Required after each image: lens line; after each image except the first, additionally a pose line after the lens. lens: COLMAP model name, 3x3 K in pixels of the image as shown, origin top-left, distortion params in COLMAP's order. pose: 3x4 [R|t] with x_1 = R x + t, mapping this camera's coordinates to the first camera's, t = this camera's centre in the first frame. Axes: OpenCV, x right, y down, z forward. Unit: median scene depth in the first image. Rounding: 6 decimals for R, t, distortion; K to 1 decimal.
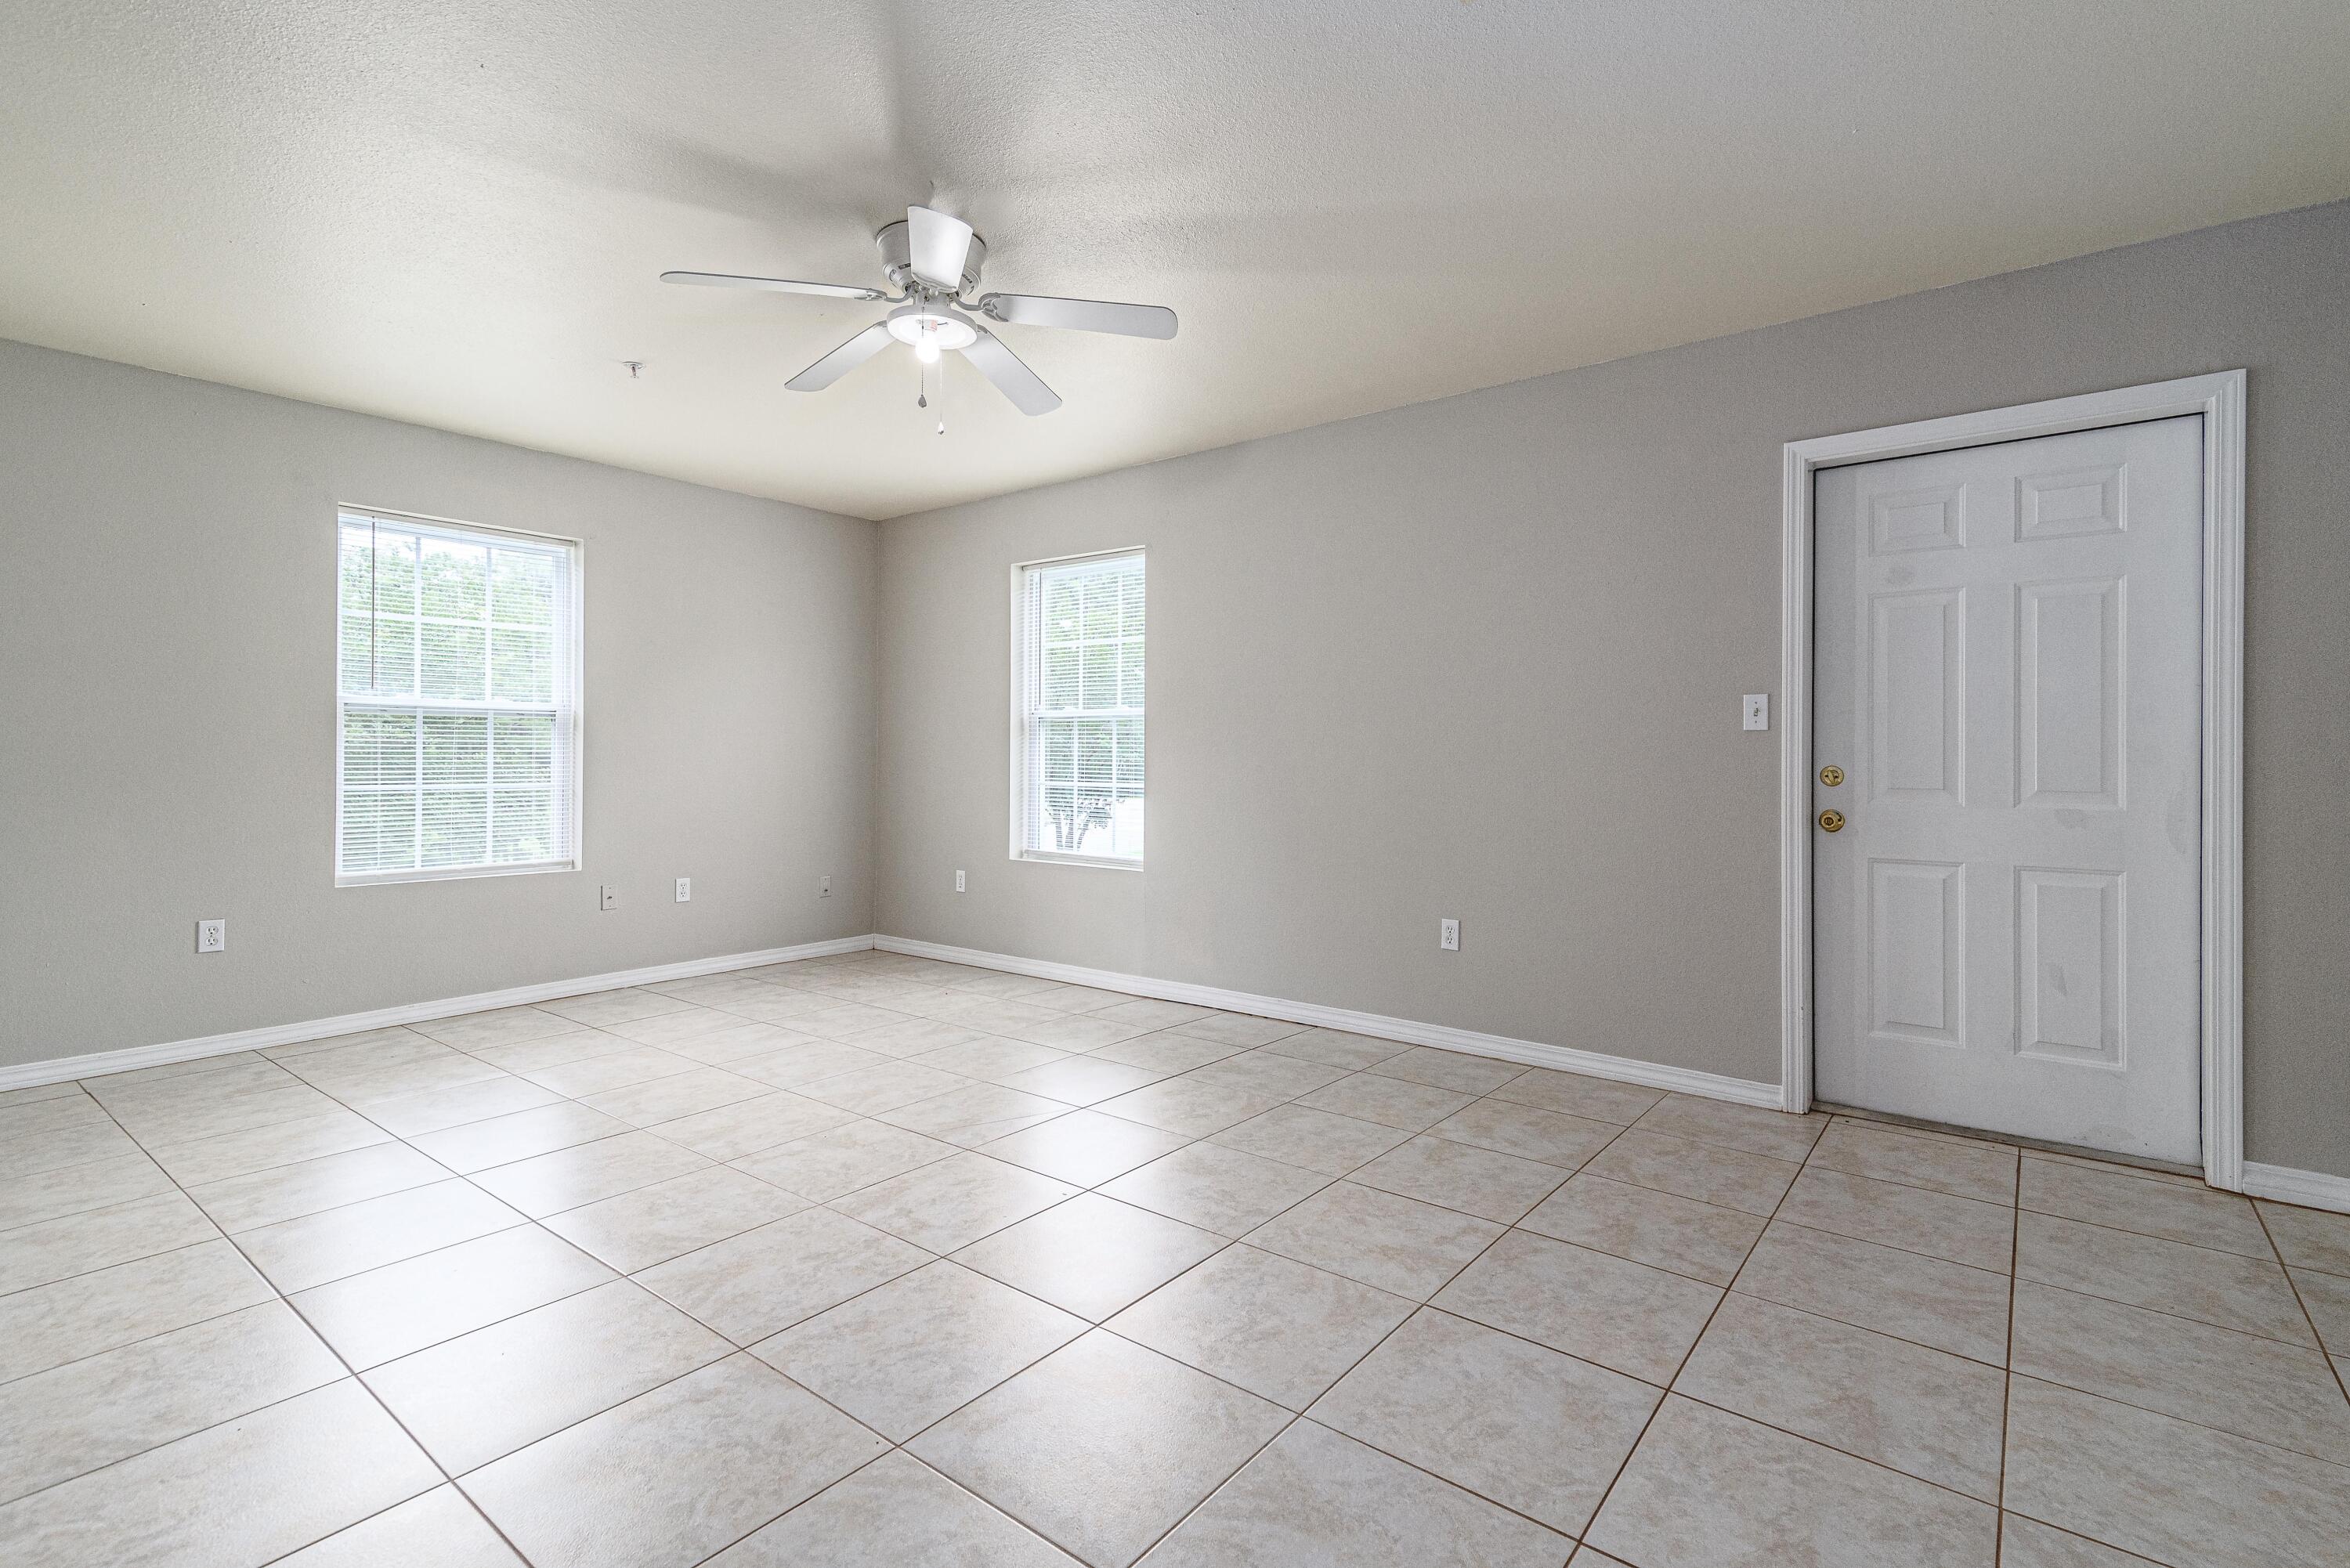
lens RADIAL K [[1067.2, 0, 1182.3], [0, 1067.2, 752.7], [0, 0, 1]] dist [0.009987, -0.000278]
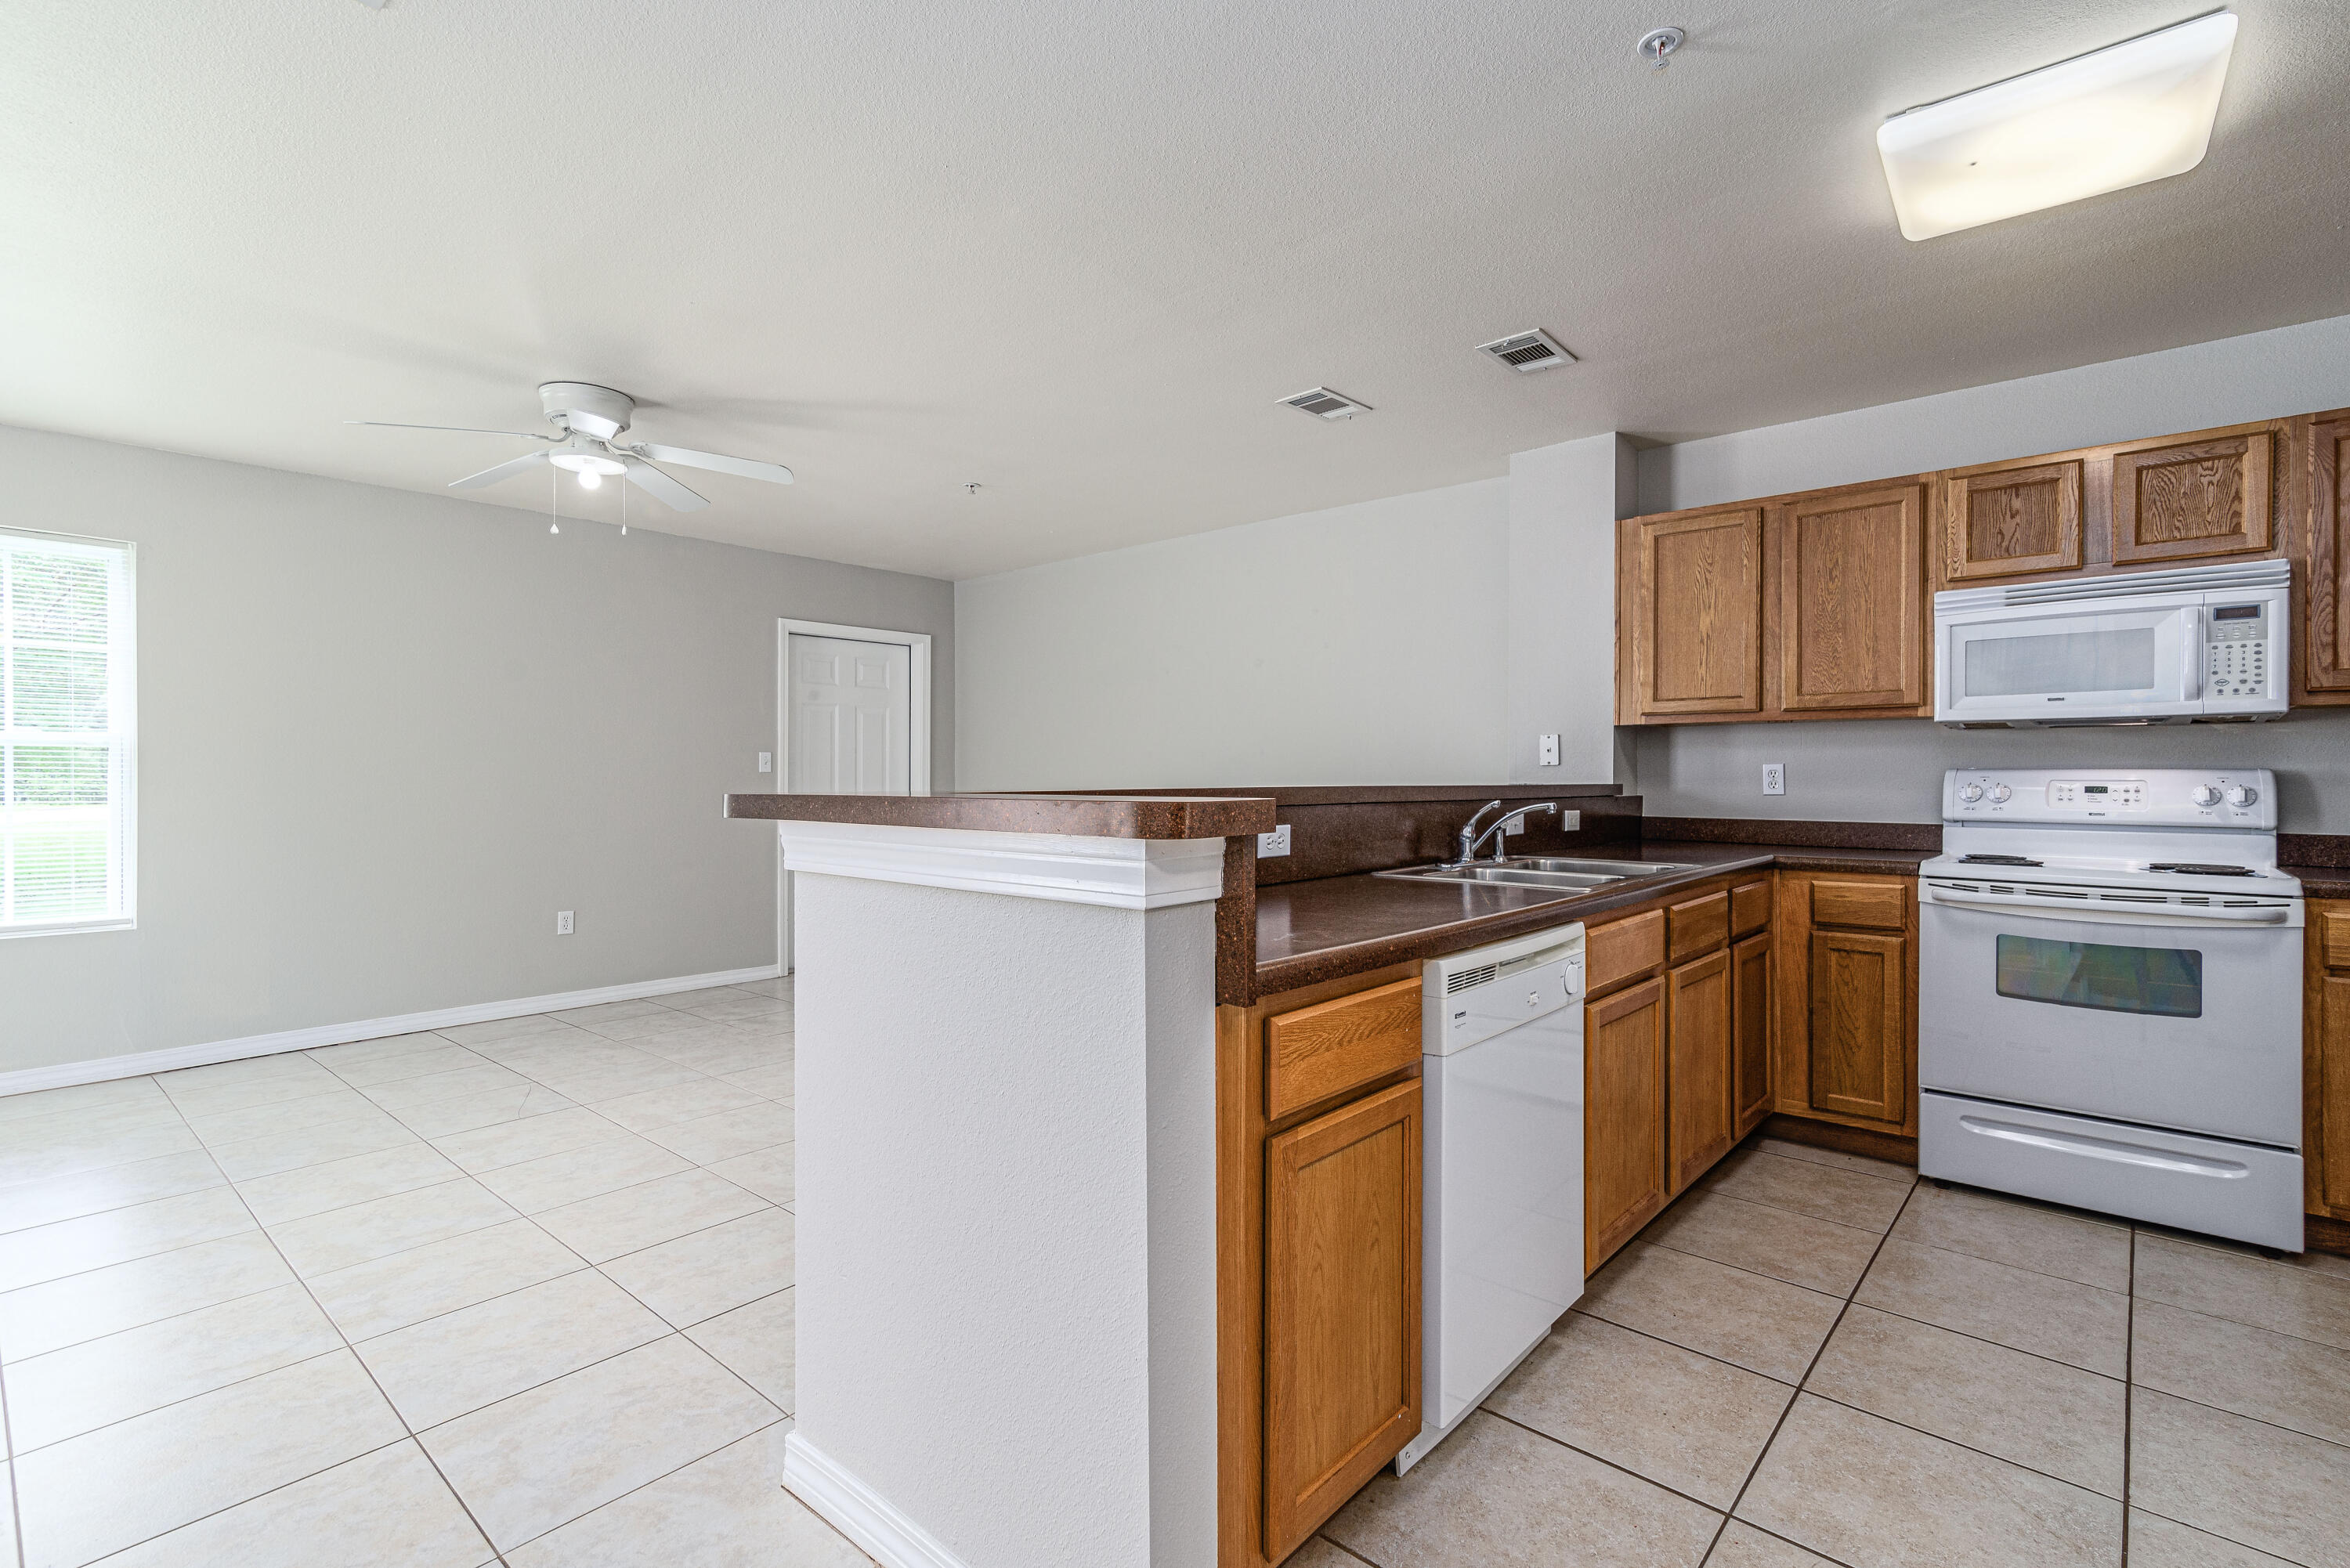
lens RADIAL K [[1084.7, 0, 1197.3], [0, 1084.7, 769.4], [0, 0, 1]] dist [0.012254, 0.000172]
pose [[0.051855, 0.004774, 0.998643, -1.444220], [-0.006025, 0.999972, -0.004468, -0.025347], [-0.998636, -0.005785, 0.051882, 0.204921]]
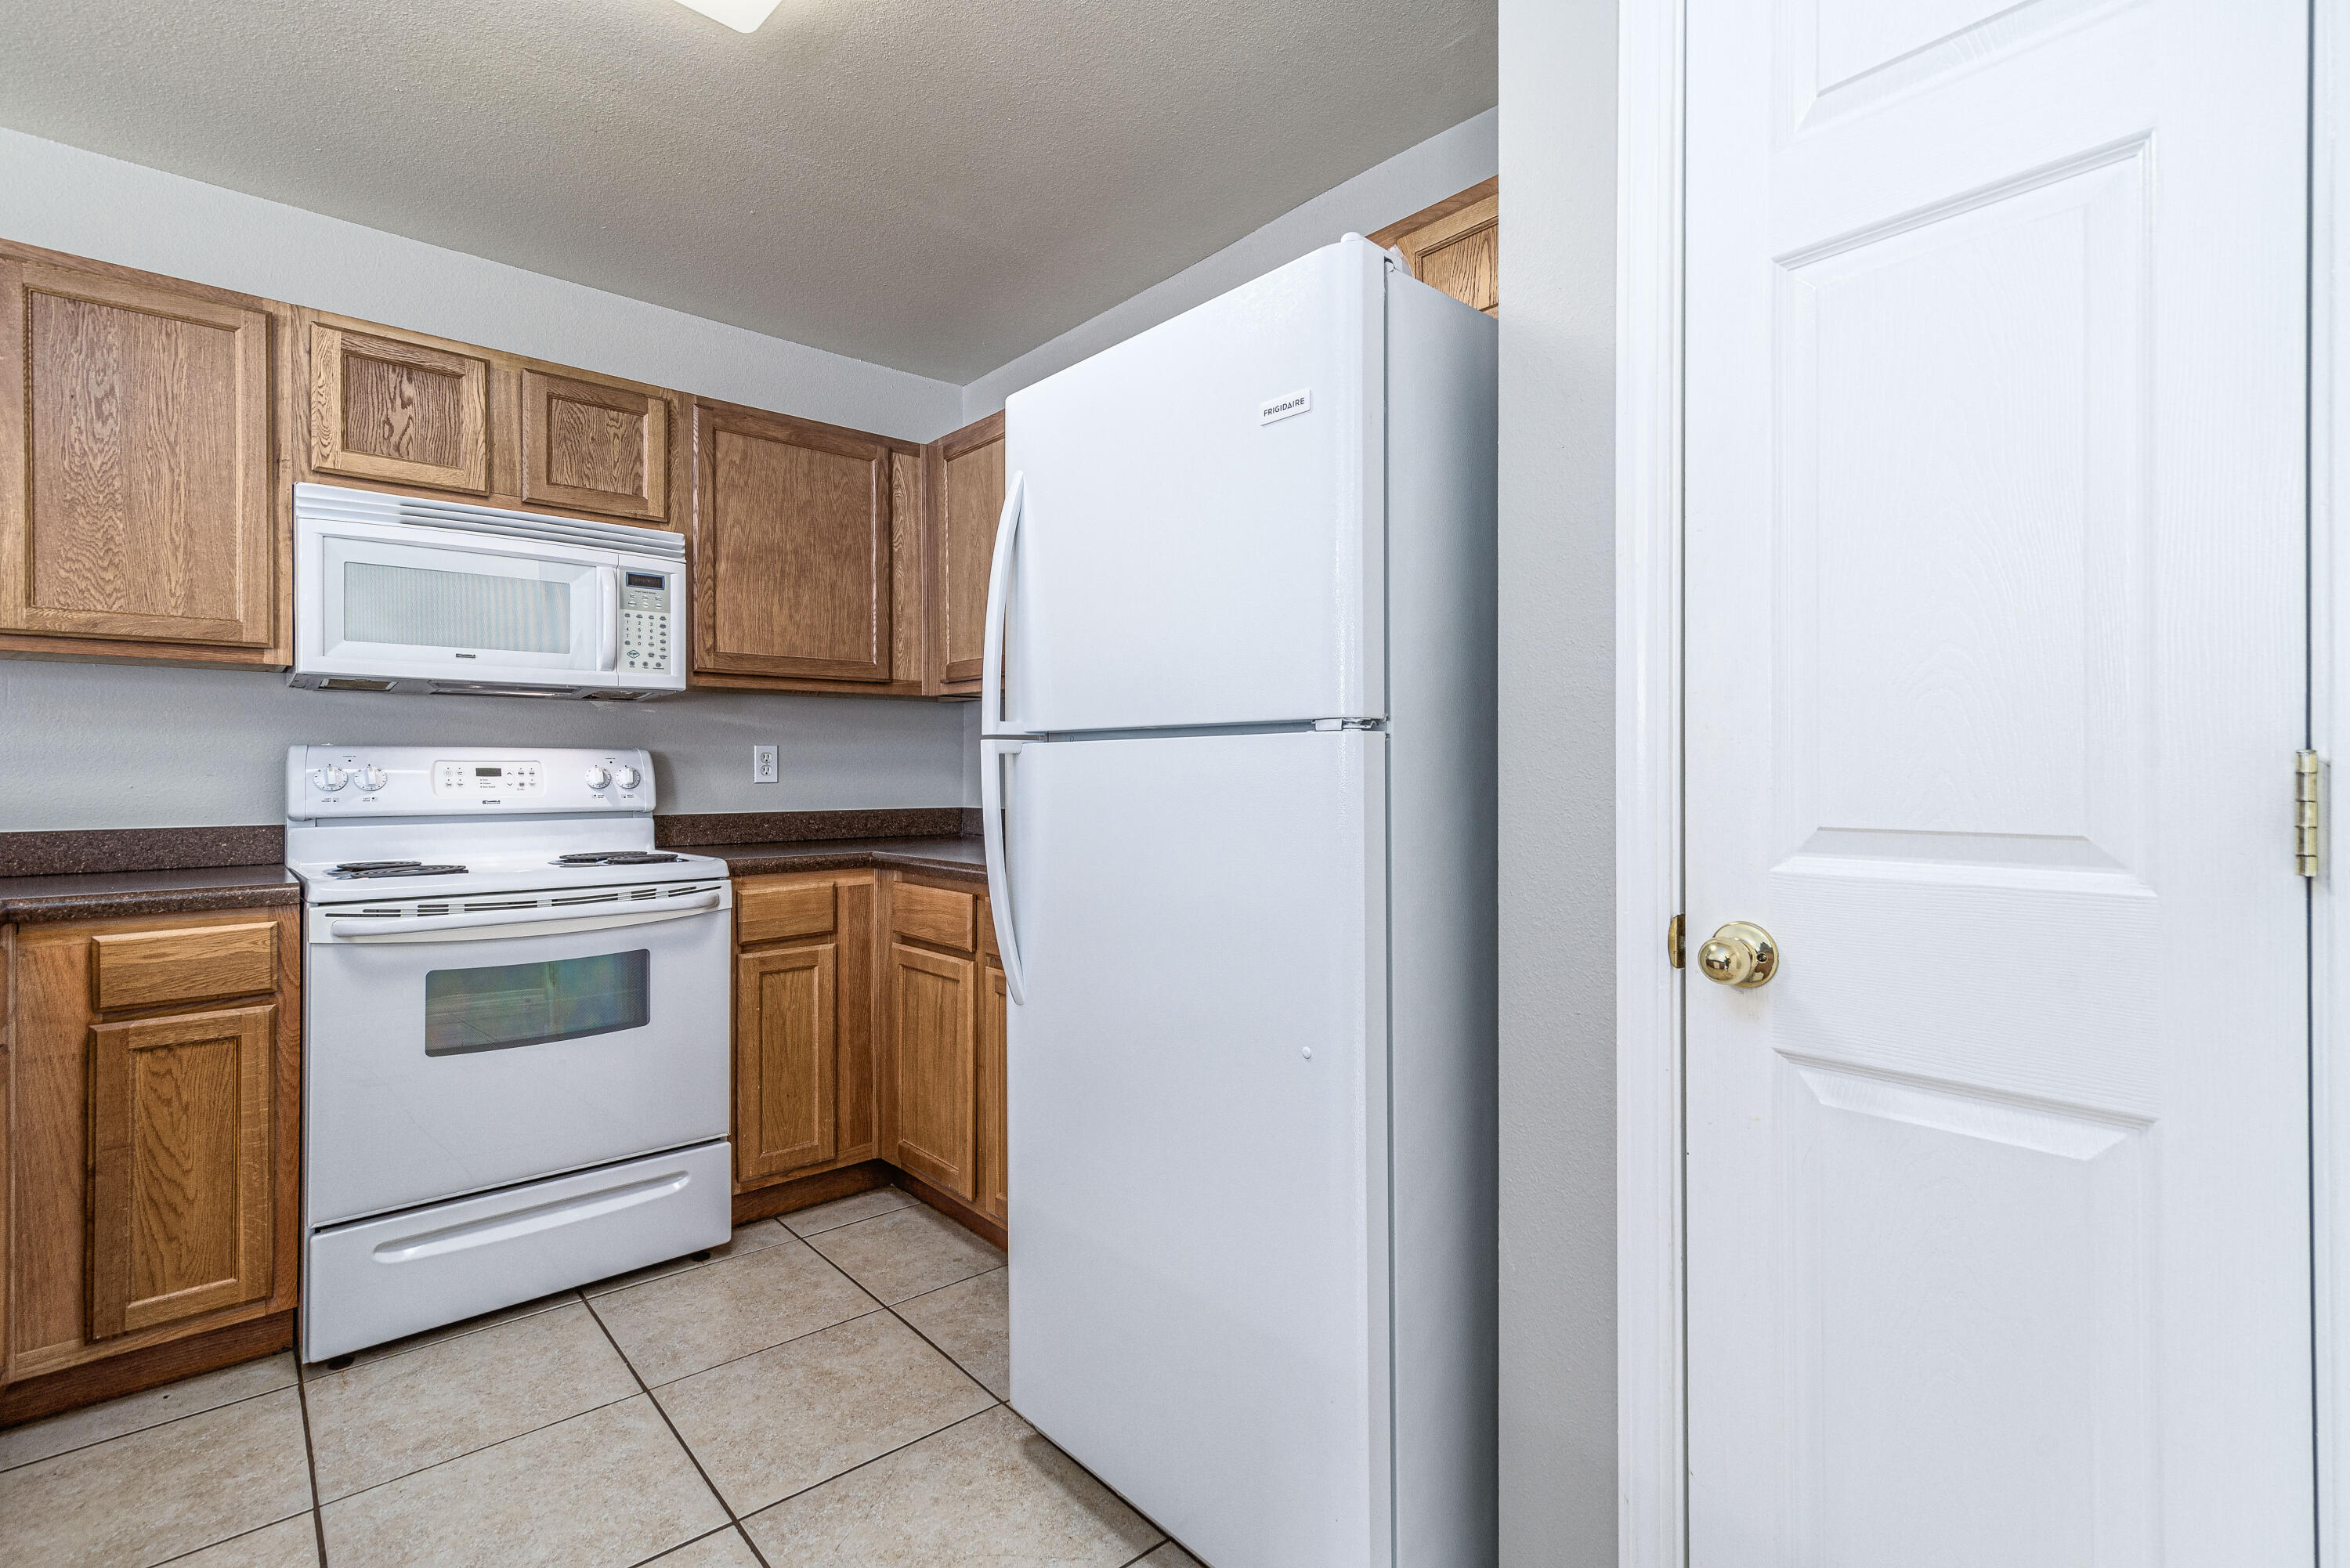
lens RADIAL K [[1084.7, 0, 1197.3], [0, 1084.7, 769.4], [0, 0, 1]] dist [0.012254, 0.000172]
pose [[-0.983981, 0.000420, 0.178274, -1.033520], [-0.000397, 0.999990, -0.004551, -0.013694], [-0.178274, -0.004549, -0.983970, 0.142263]]
